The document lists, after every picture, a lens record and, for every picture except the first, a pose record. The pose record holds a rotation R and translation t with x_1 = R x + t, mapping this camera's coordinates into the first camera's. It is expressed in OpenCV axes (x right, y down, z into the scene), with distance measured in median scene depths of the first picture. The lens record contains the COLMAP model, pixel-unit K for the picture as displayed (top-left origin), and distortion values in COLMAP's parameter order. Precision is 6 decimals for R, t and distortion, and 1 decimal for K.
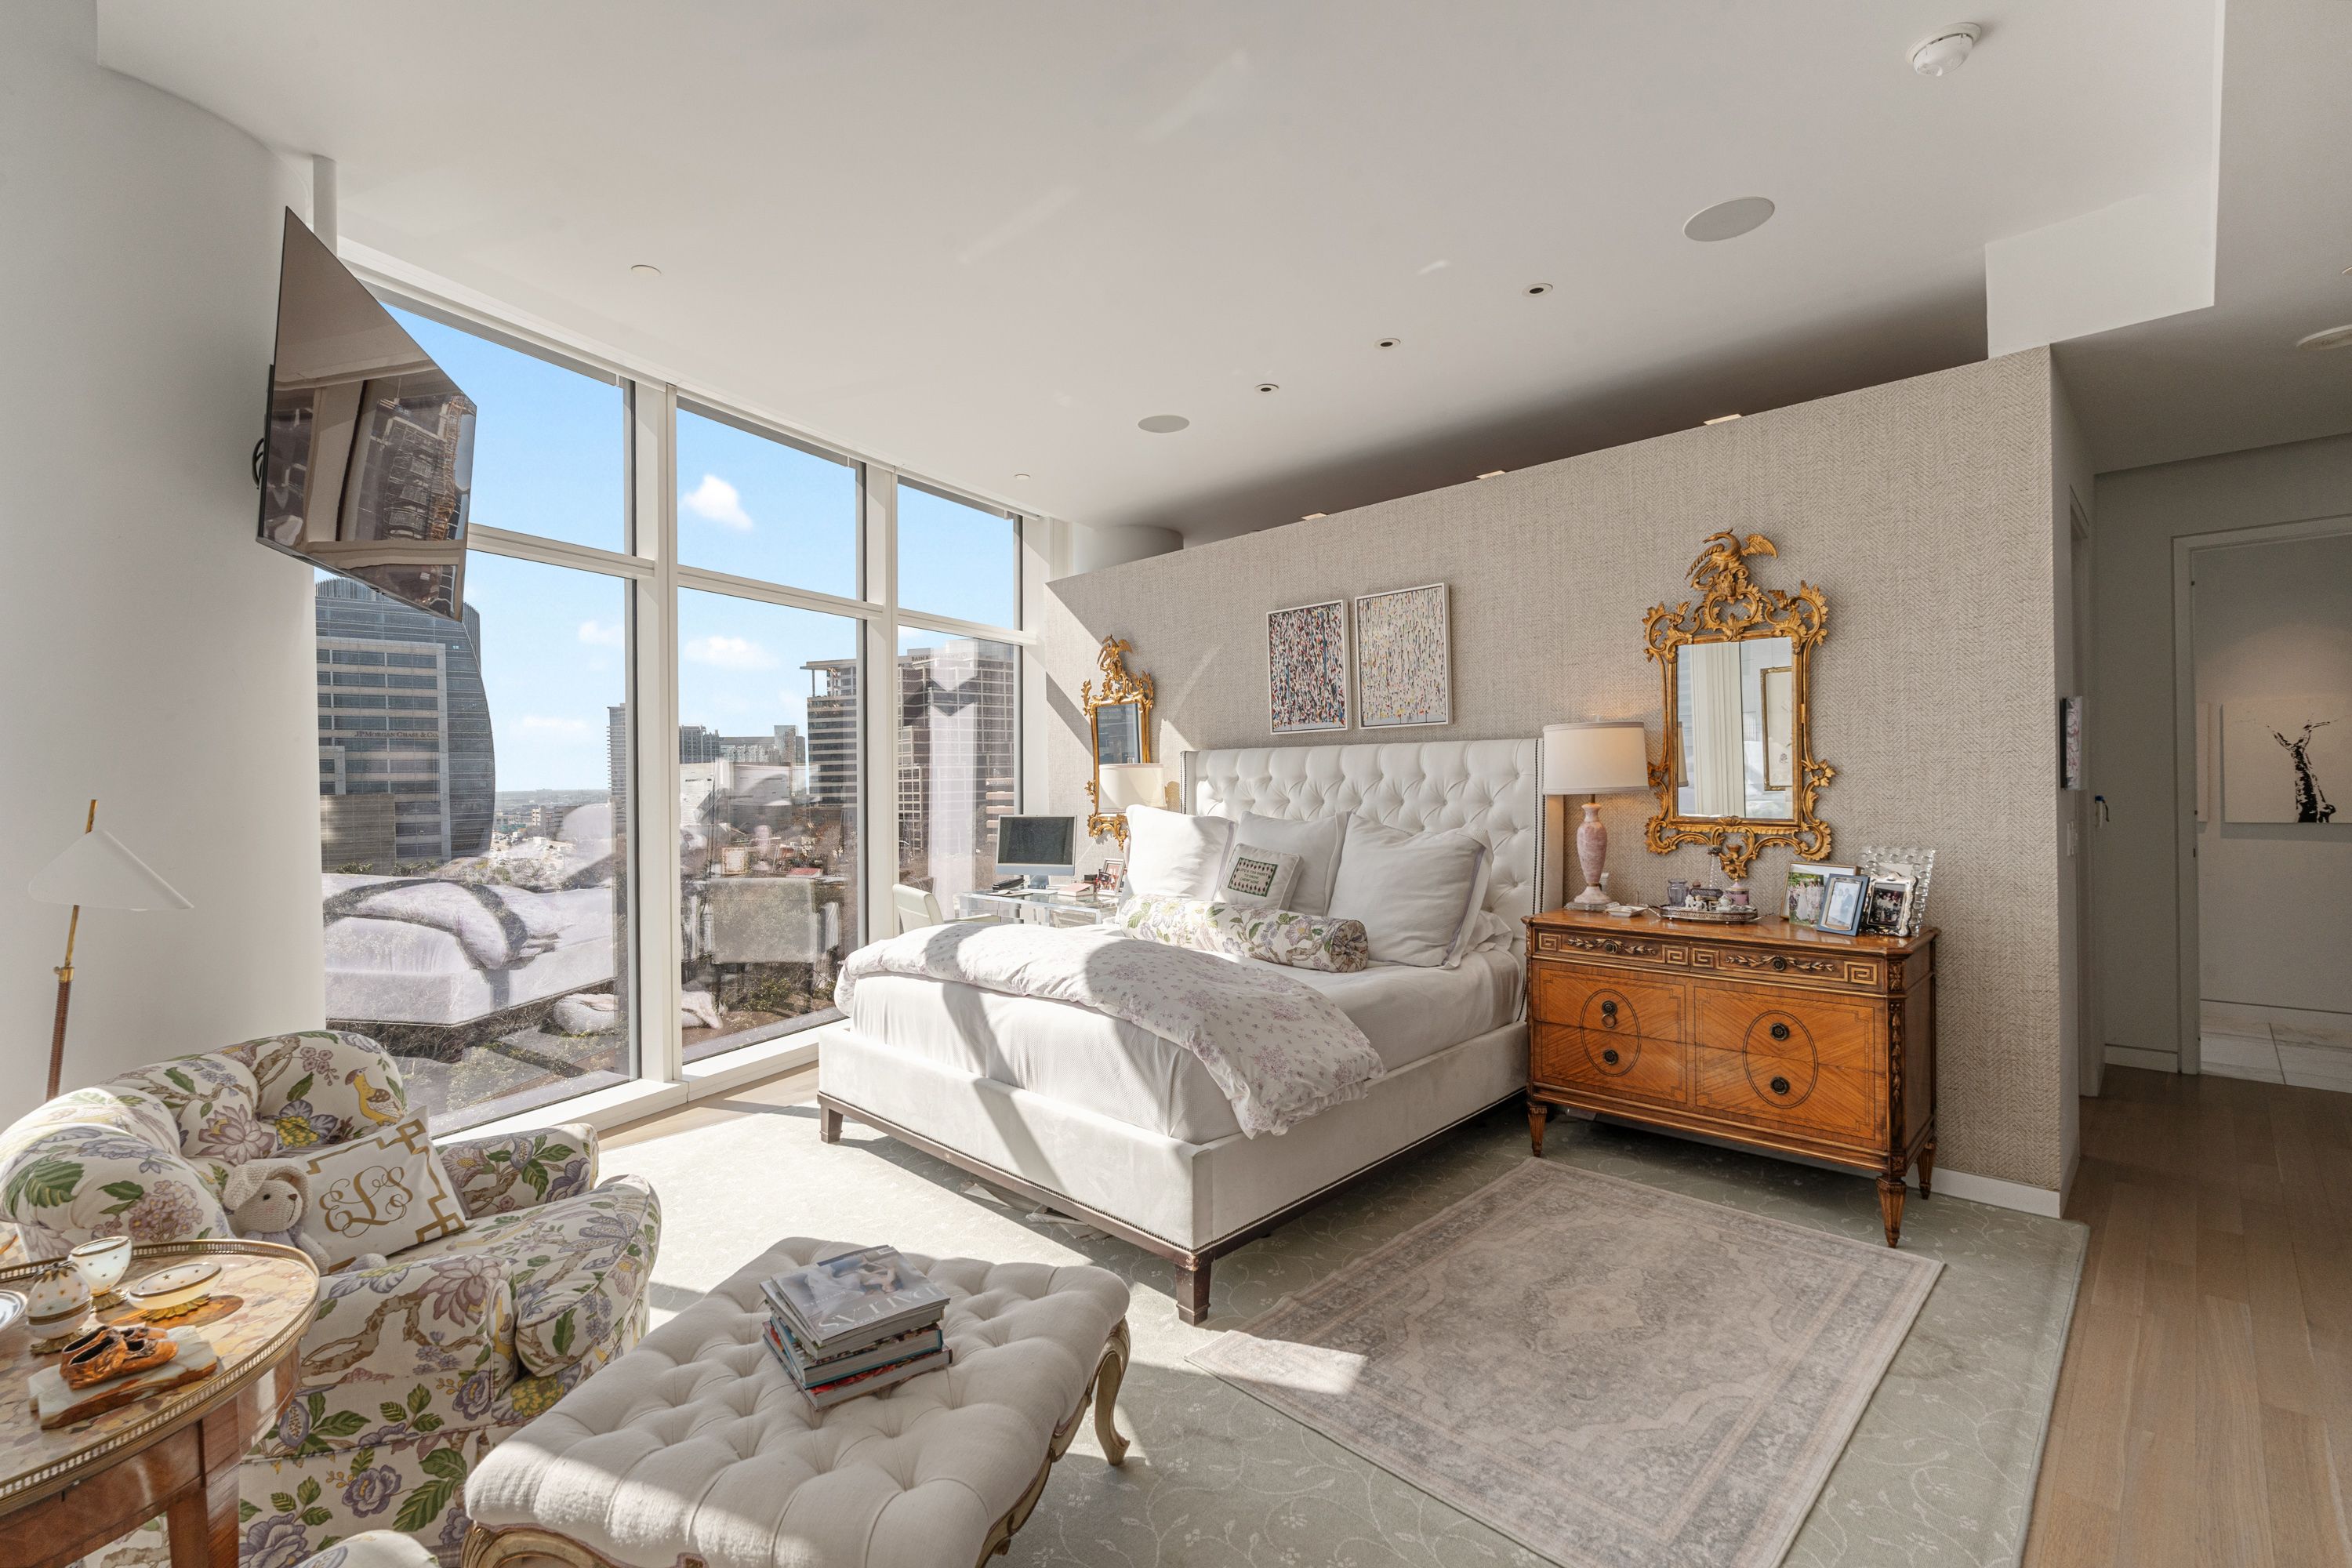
lens RADIAL K [[1047.4, 0, 1181.2], [0, 1047.4, 786.6], [0, 0, 1]] dist [-0.002237, -0.000296]
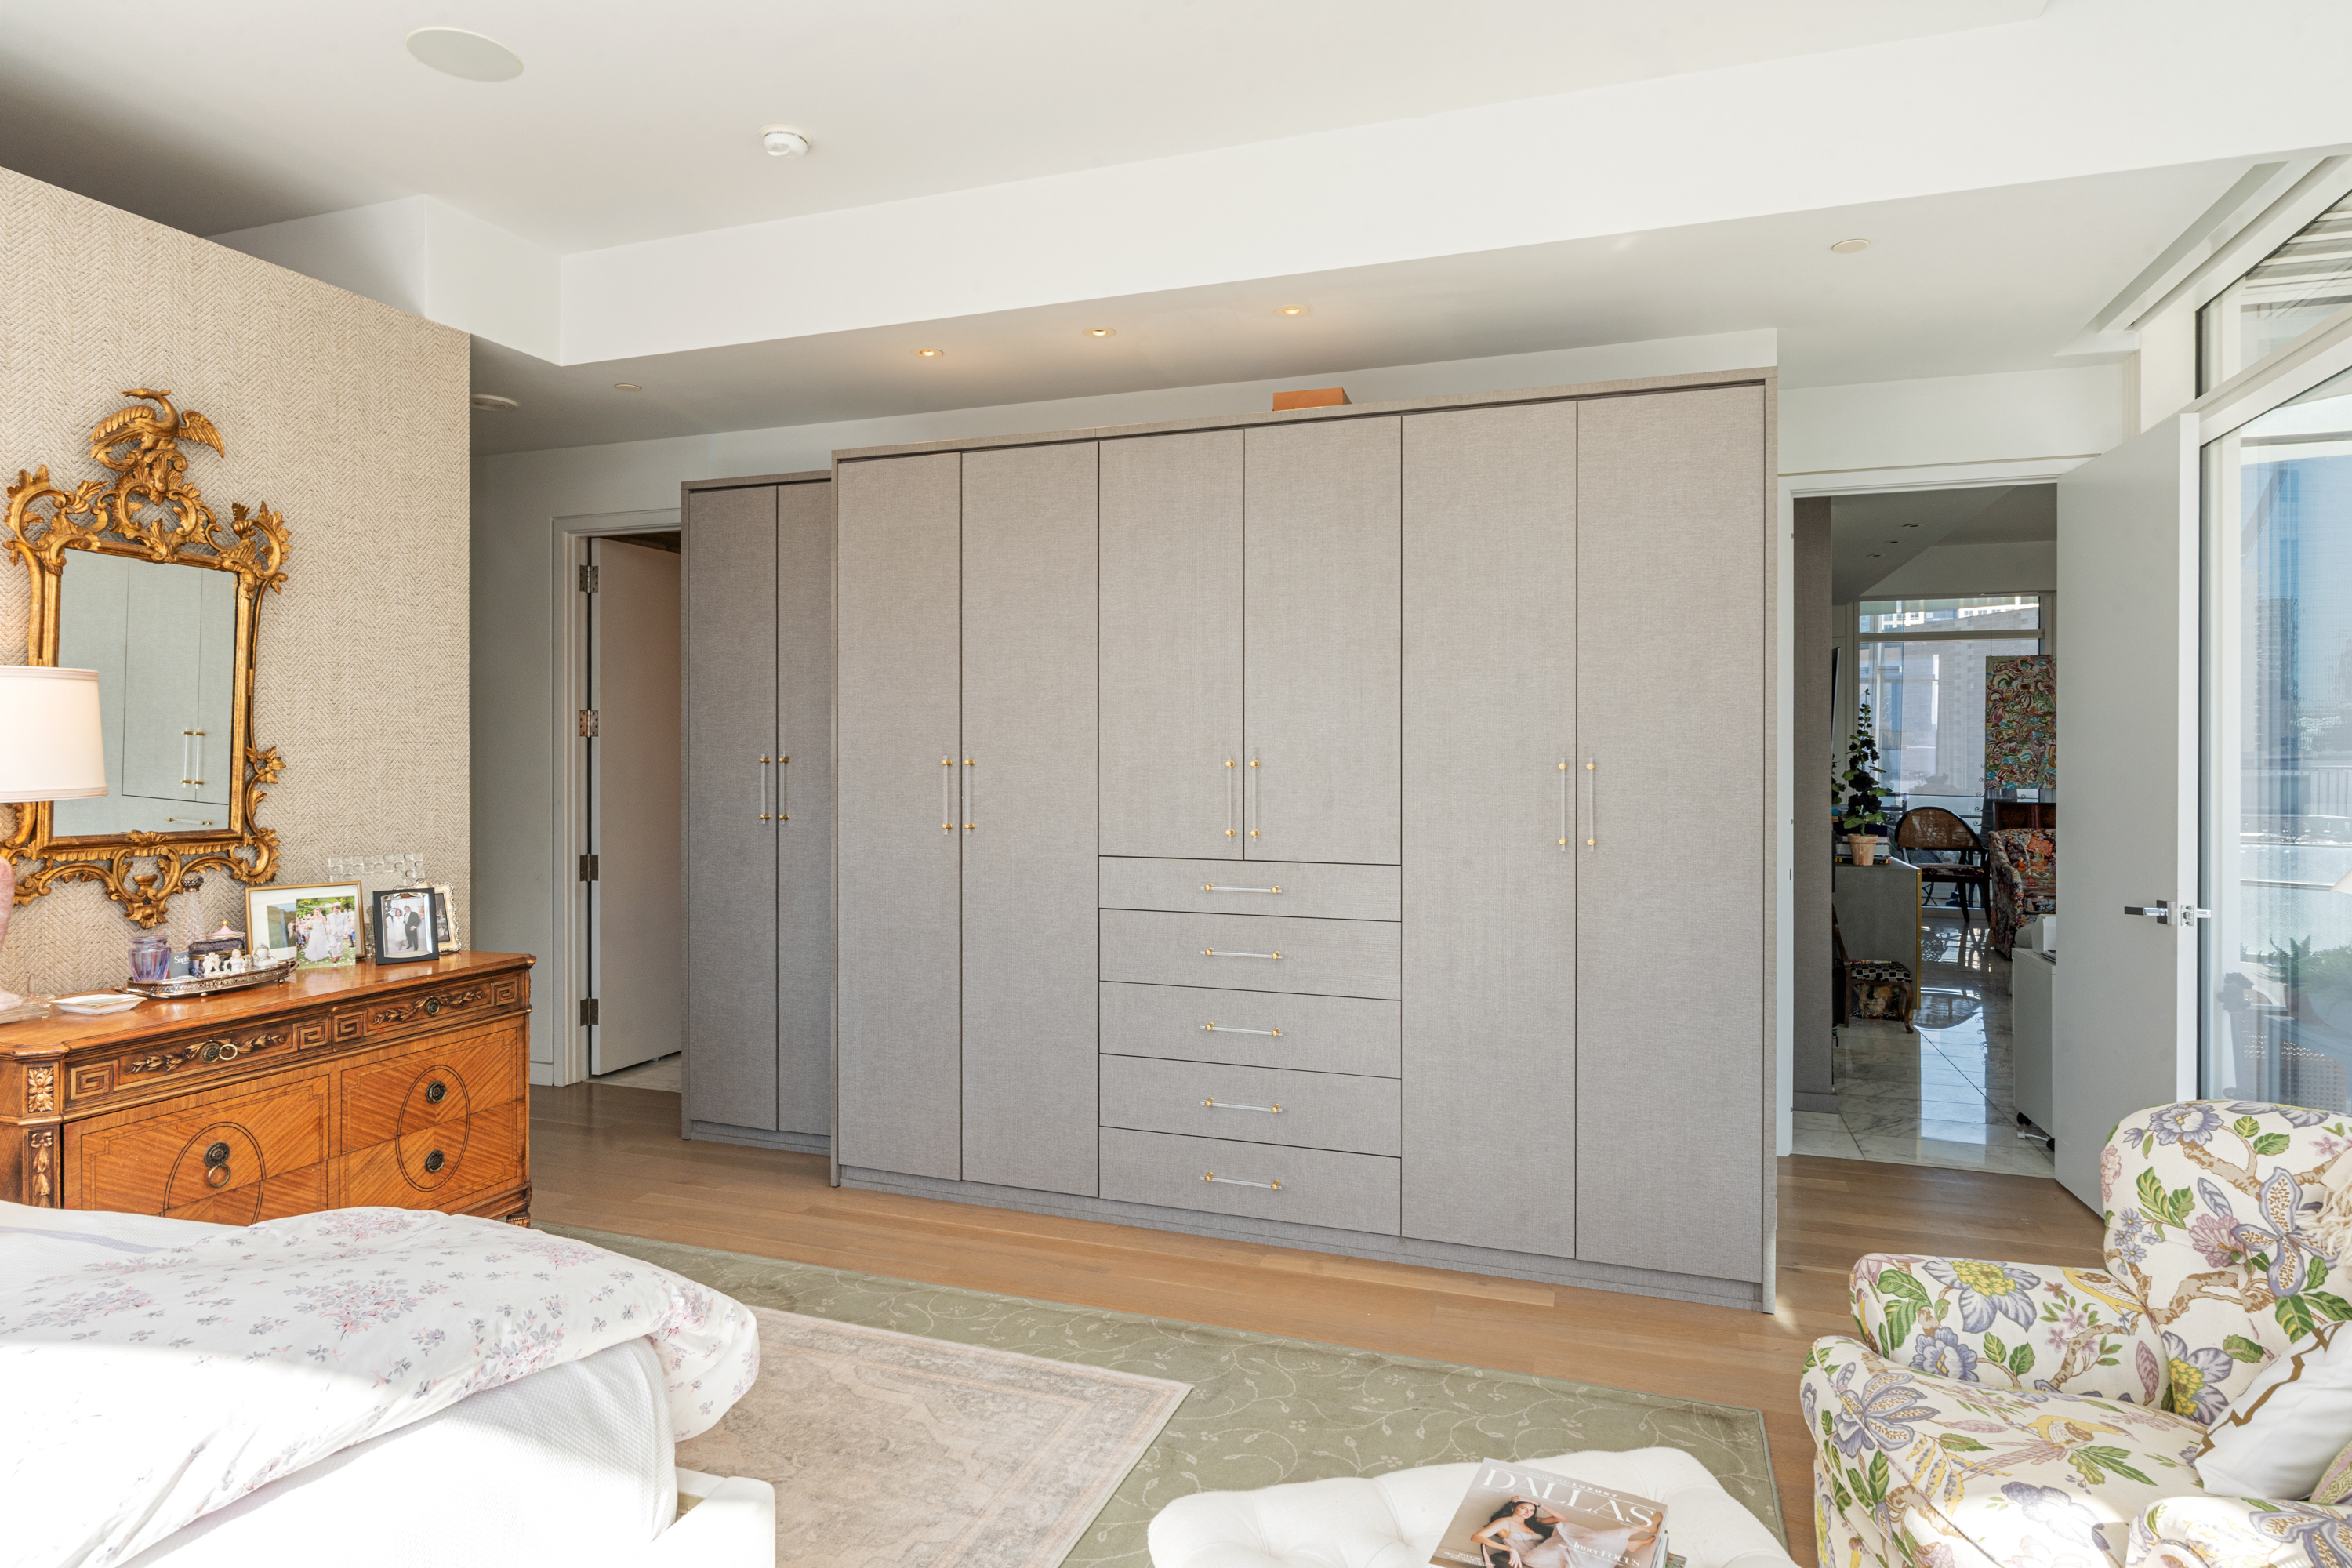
lens RADIAL K [[1318.4, 0, 1167.0], [0, 1318.4, 745.7], [0, 0, 1]] dist [0.000802, 0.000247]
pose [[-0.423914, 0.019555, 0.905491, -0.537921], [0.009545, 0.999808, -0.017123, -0.004555], [-0.905652, 0.001384, -0.424019, 0.873520]]
